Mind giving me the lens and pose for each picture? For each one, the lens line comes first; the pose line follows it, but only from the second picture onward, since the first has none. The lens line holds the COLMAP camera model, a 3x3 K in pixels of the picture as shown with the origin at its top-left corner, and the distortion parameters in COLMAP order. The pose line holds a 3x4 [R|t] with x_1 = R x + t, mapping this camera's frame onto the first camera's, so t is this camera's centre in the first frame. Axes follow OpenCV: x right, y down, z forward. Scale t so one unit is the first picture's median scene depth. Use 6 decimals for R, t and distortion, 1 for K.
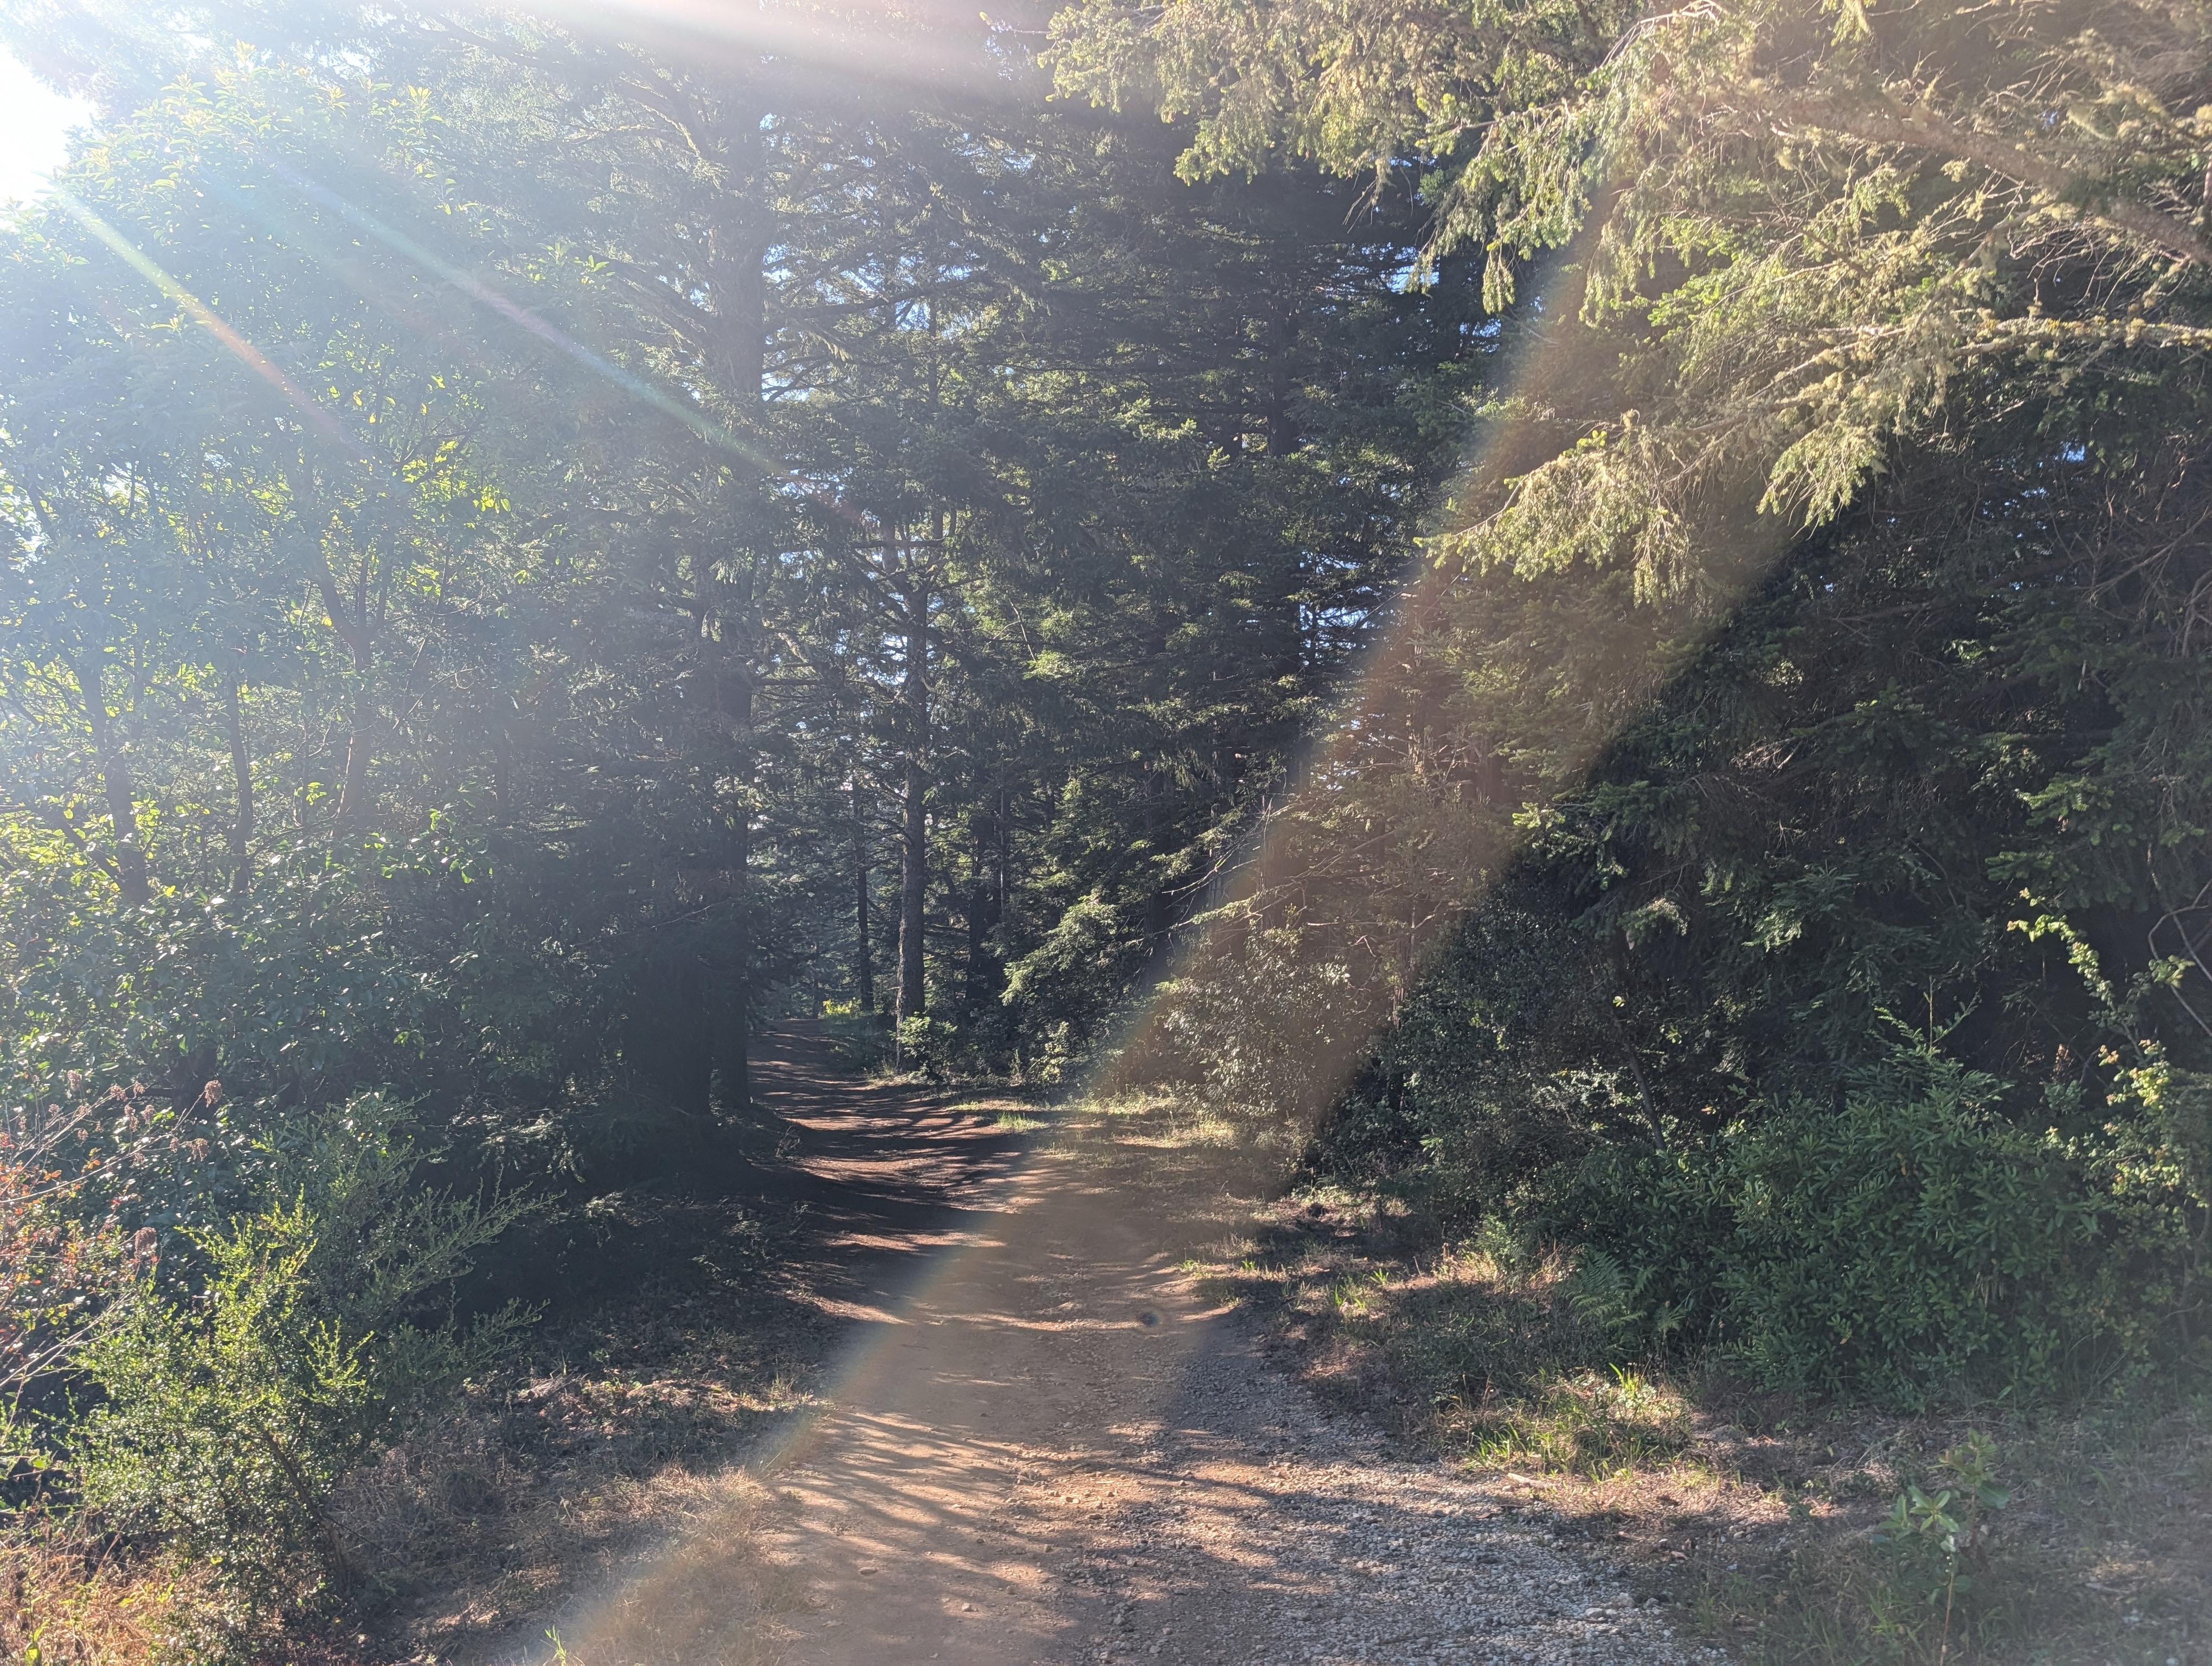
lens RADIAL K [[1517.5, 0, 1106.0], [0, 1517.5, 833.0], [0, 0, 1]] dist [-0.001230, -0.006165]
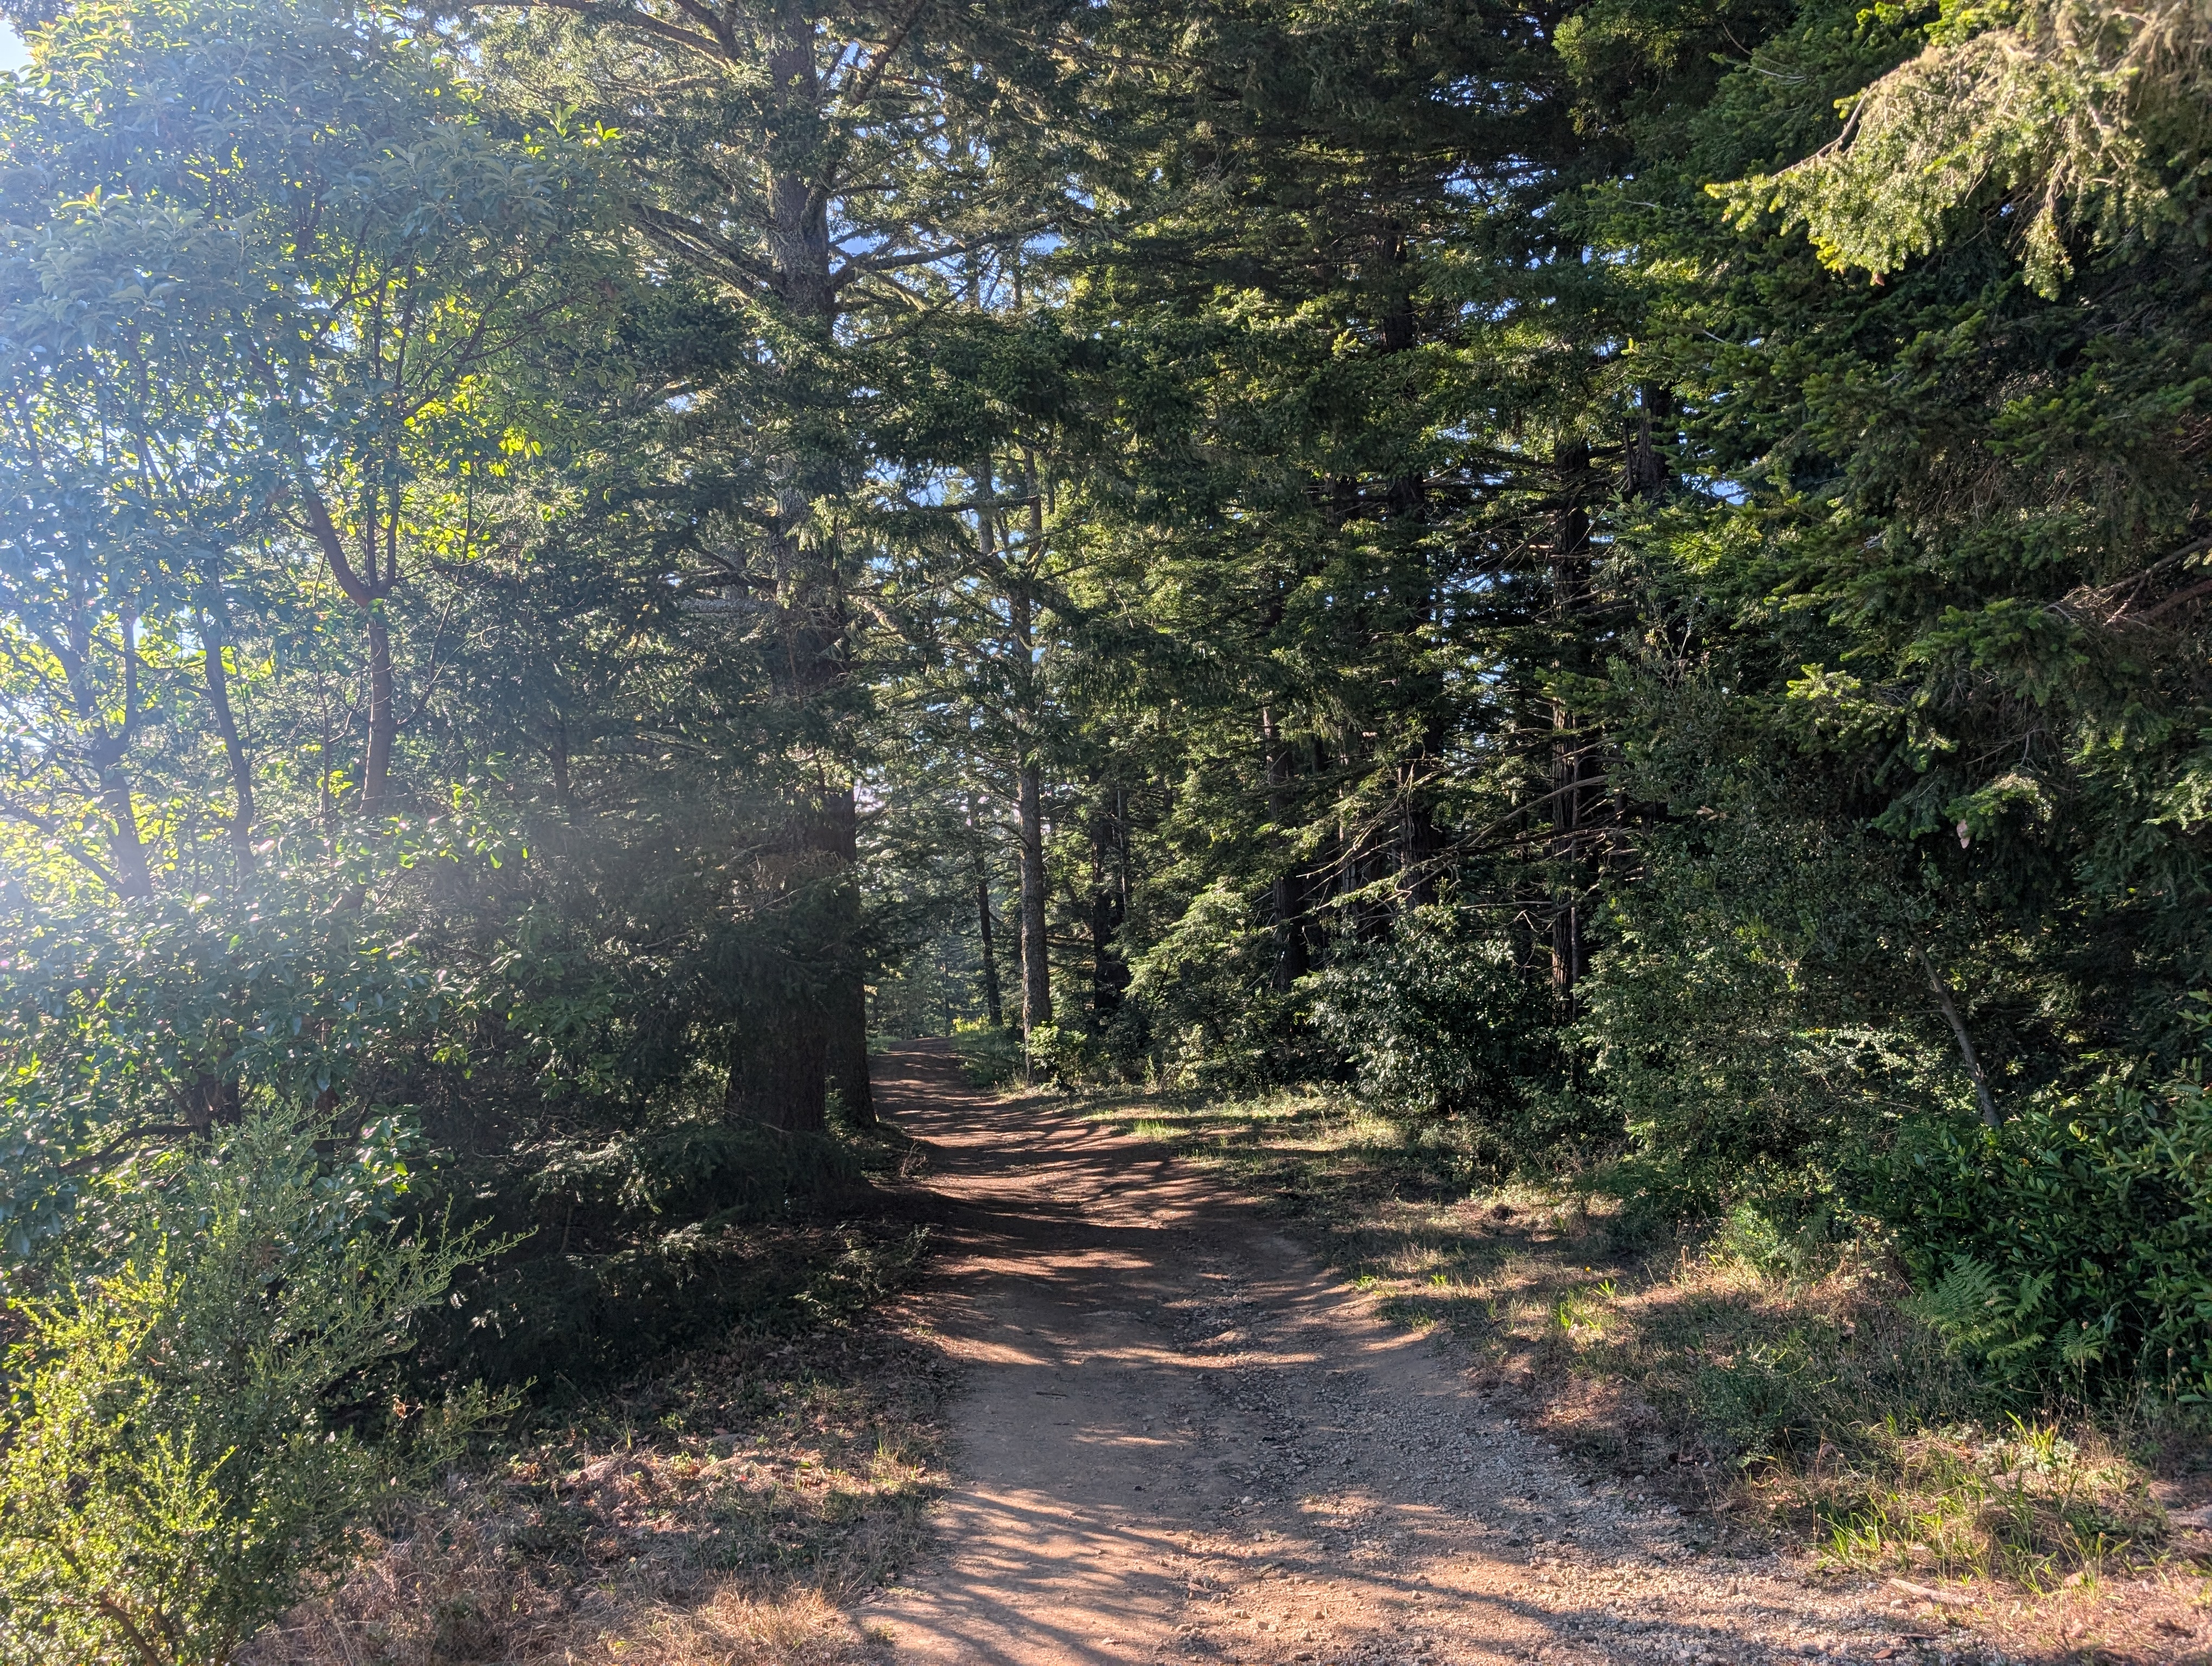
lens RADIAL K [[1550.7, 0, 1106.0], [0, 1550.7, 833.0], [0, 0, 1]] dist [0.001702, -0.012365]
pose [[0.995224, -0.057917, -0.078577, -0.008561], [0.057712, 0.998321, -0.004873, 0.027425], [0.078728, 0.000315, 0.996896, 0.115978]]
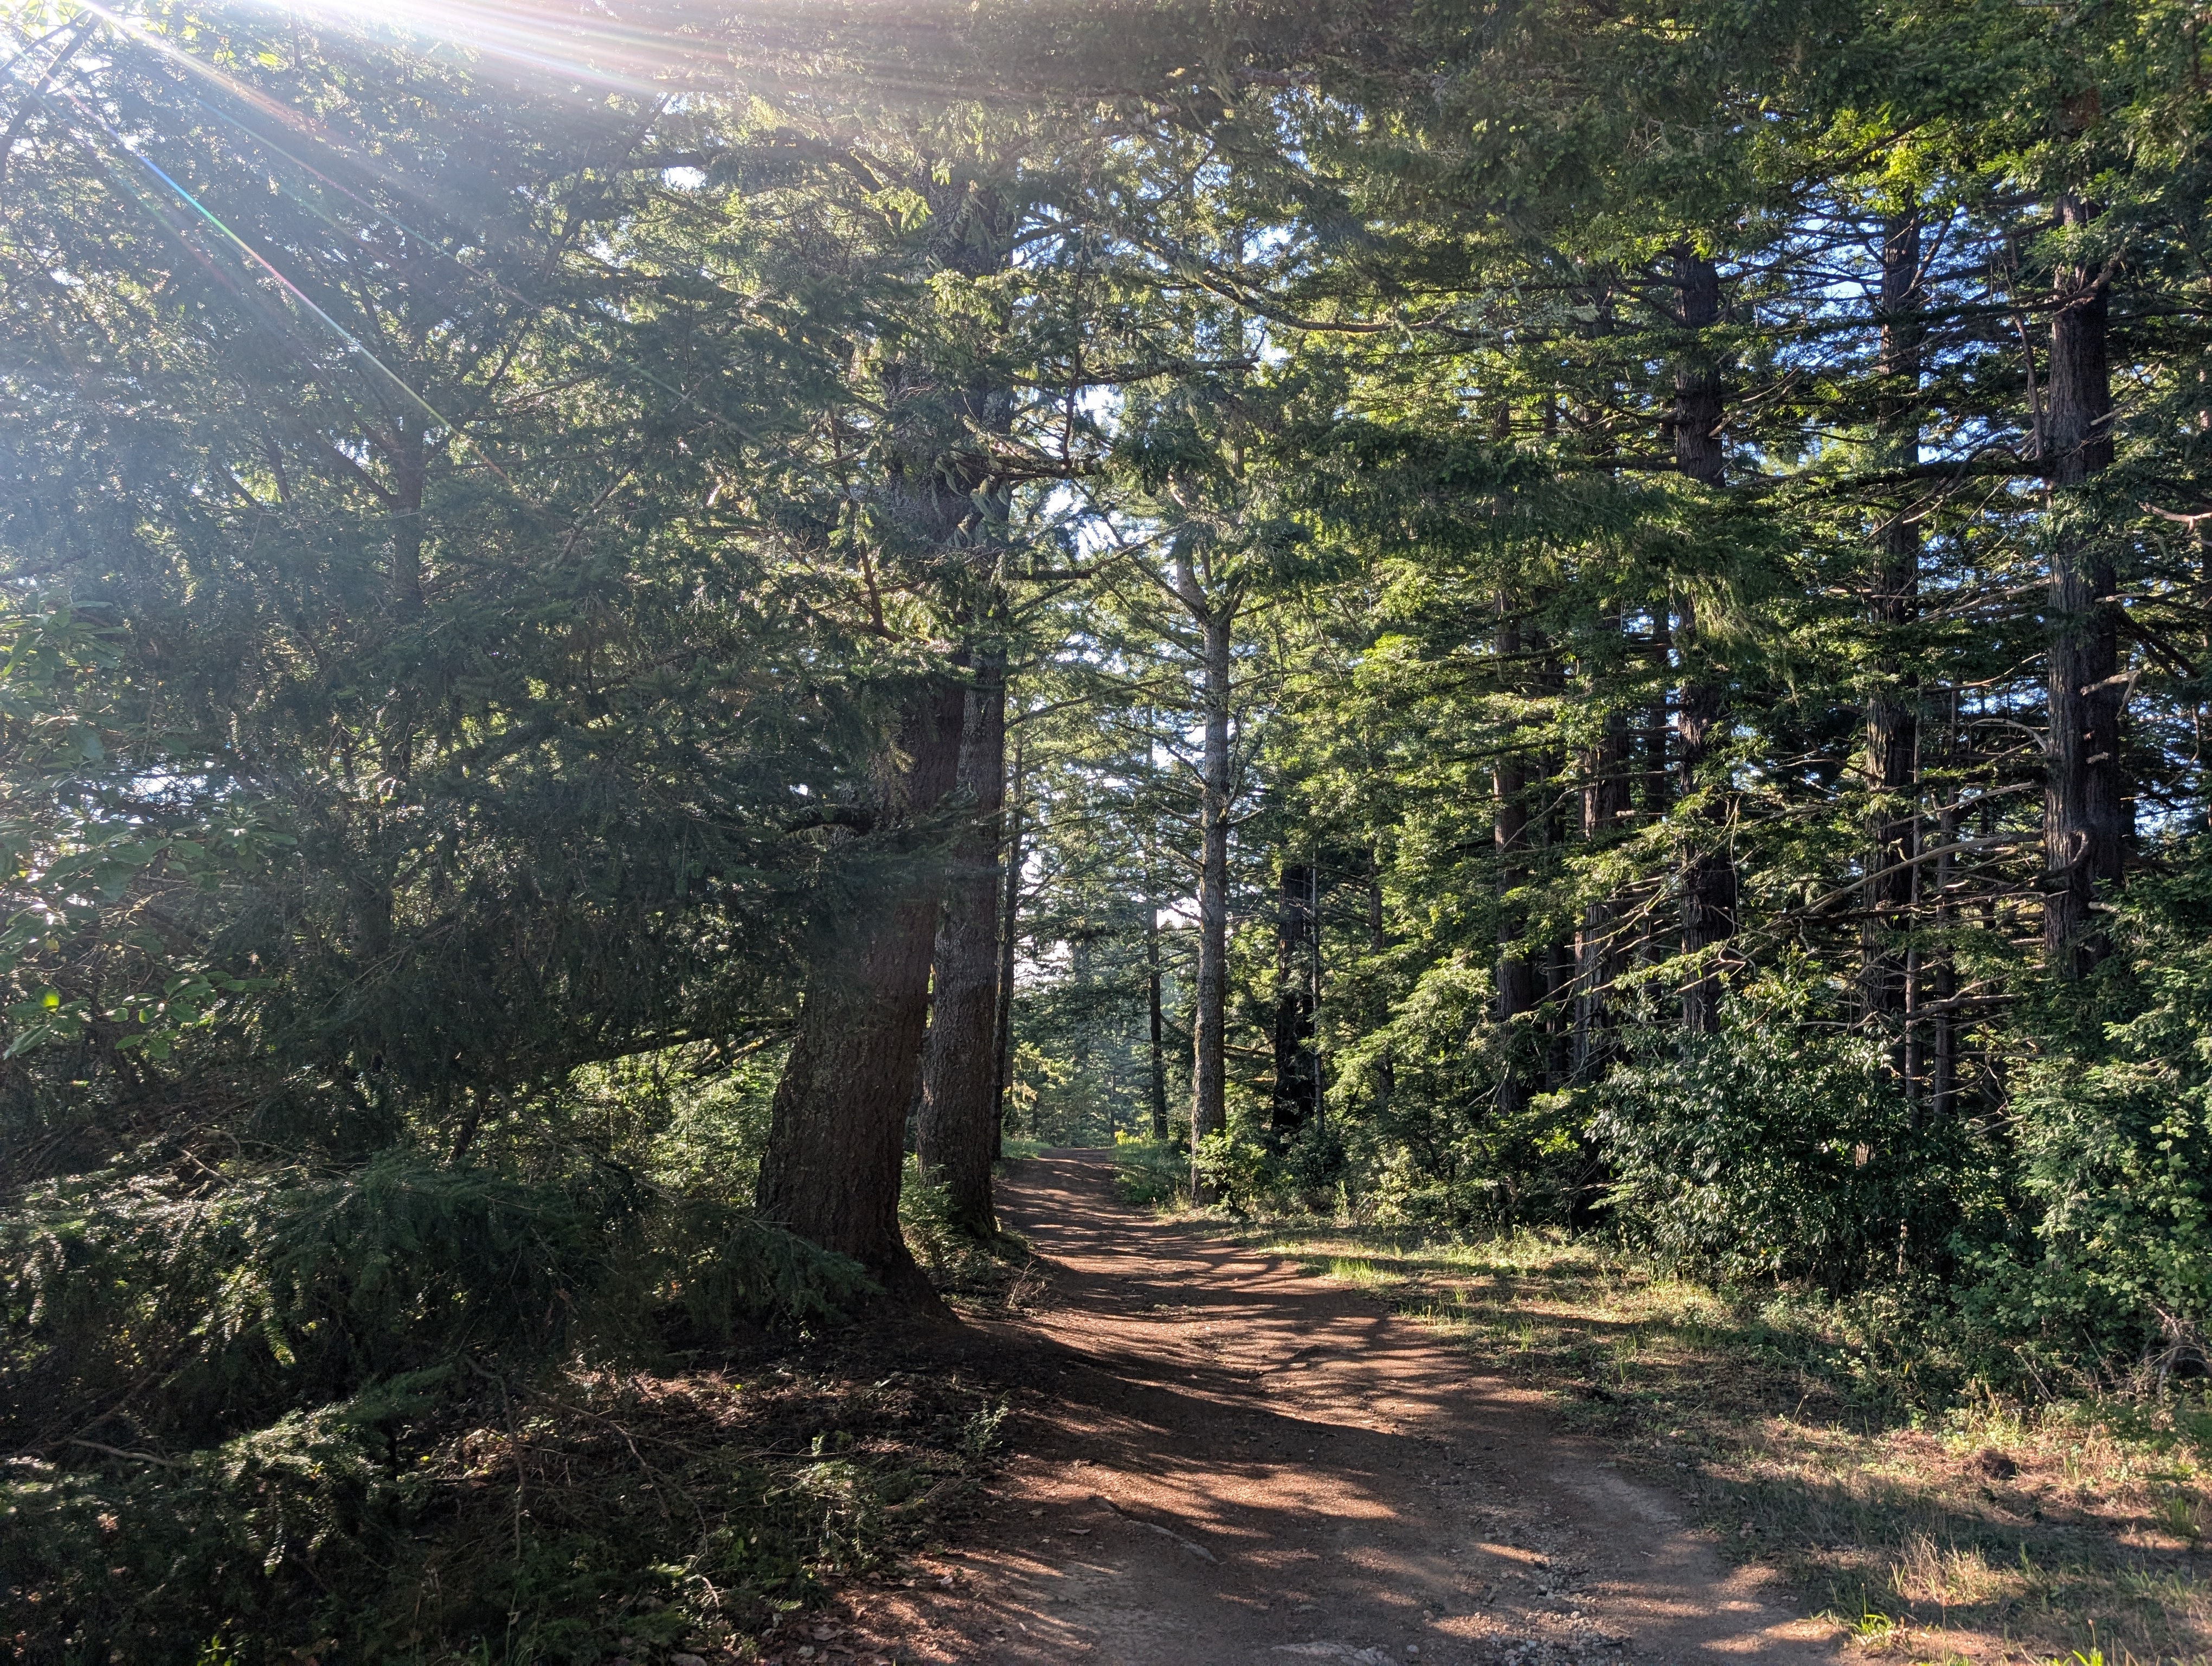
lens RADIAL K [[1670.3, 0, 1108.3], [0, 1670.3, 754.9], [0, 0, 1]] dist [-0.009670, -0.008169]
pose [[0.982313, -0.014899, -0.186654, -0.062283], [-0.006582, 0.993466, -0.113938, 0.103717], [0.187132, 0.113152, 0.975796, 0.500510]]
